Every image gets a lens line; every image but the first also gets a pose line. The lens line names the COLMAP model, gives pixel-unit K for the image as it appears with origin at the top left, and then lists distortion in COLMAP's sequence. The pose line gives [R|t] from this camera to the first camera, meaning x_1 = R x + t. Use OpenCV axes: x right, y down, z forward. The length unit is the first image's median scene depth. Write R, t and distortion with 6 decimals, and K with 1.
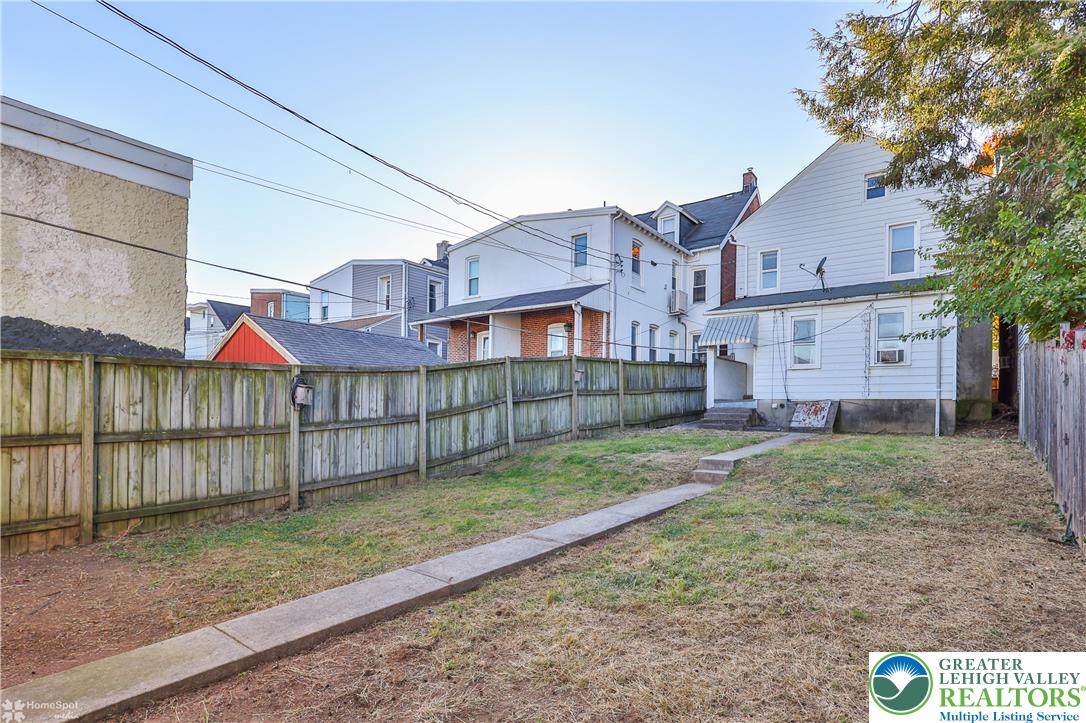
lens RADIAL K [[509.7, 0, 549.8], [0, 509.7, 398.1], [0, 0, 1]] dist [-0.000781, -0.000084]
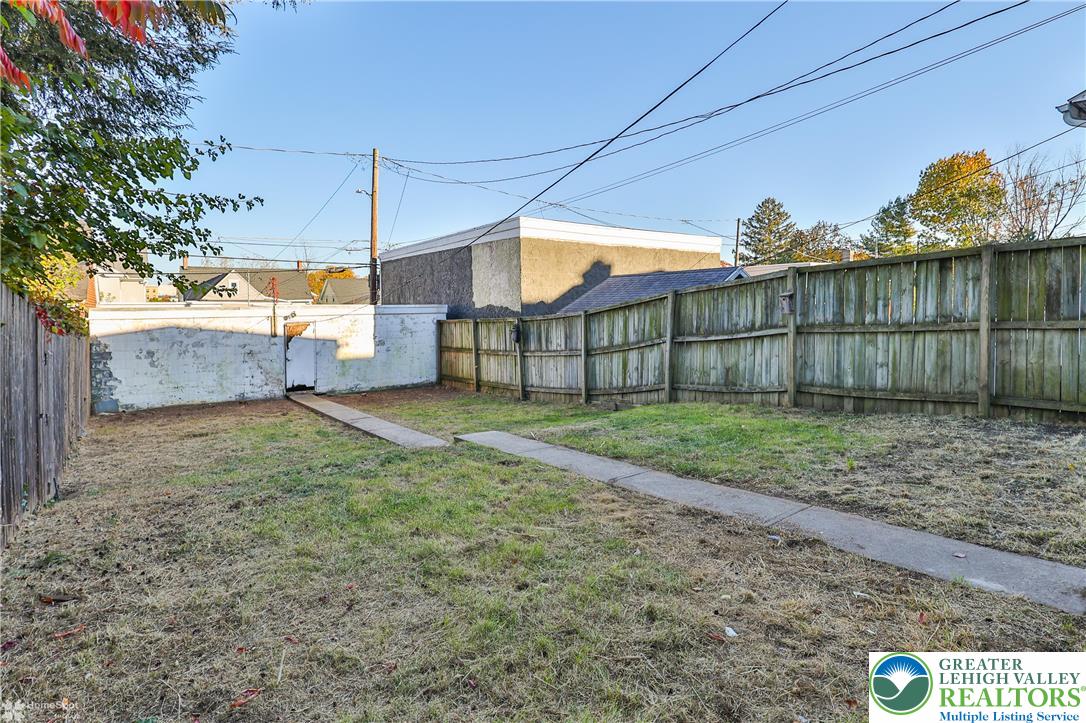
lens RADIAL K [[509.7, 0, 543.0], [0, 509.7, 336.6], [0, 0, 1]] dist [-0.000781, -0.000084]
pose [[-0.208892, 0.002171, -0.977936, 0.889769], [-0.003504, 0.999989, 0.002968, -0.002711], [0.977933, 0.004046, -0.208882, 1.055182]]
